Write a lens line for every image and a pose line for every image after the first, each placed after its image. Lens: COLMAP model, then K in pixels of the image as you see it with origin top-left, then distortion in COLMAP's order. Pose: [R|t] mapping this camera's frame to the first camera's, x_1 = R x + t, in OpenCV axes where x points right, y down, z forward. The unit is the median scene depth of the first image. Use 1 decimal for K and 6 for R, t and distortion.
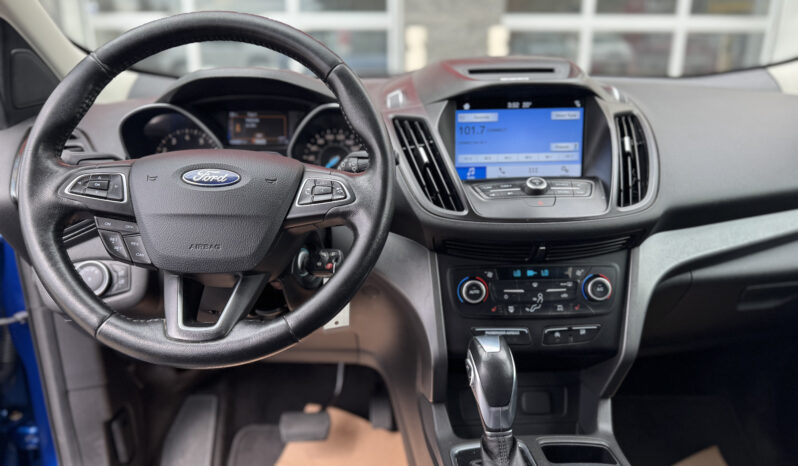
lens RADIAL K [[592.1, 0, 399.0], [0, 592.1, 233.0], [0, 0, 1]] dist [0.053426, -0.003494]
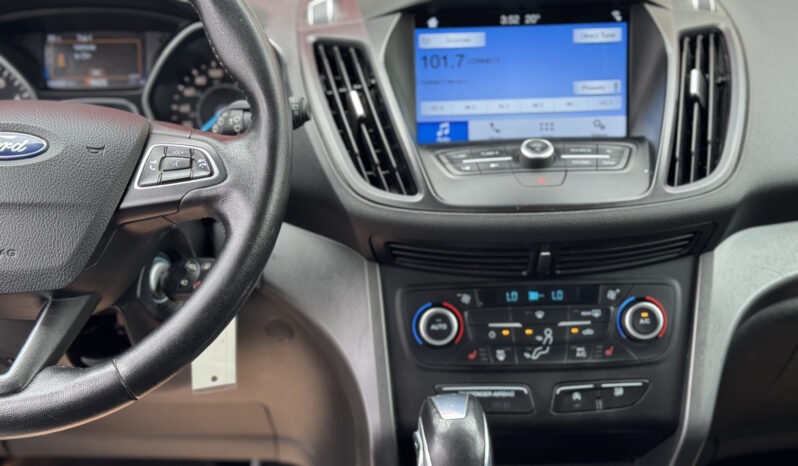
lens RADIAL K [[1166.7, 0, 399.0], [0, 1166.7, 233.0], [0, 0, 1]] dist [0.042520, -0.035419]
pose [[0.999718, -0.007700, -0.022458, 0.112216], [0.007503, 0.999933, -0.008827, 0.012622], [0.022524, 0.008656, 0.999709, -0.203333]]
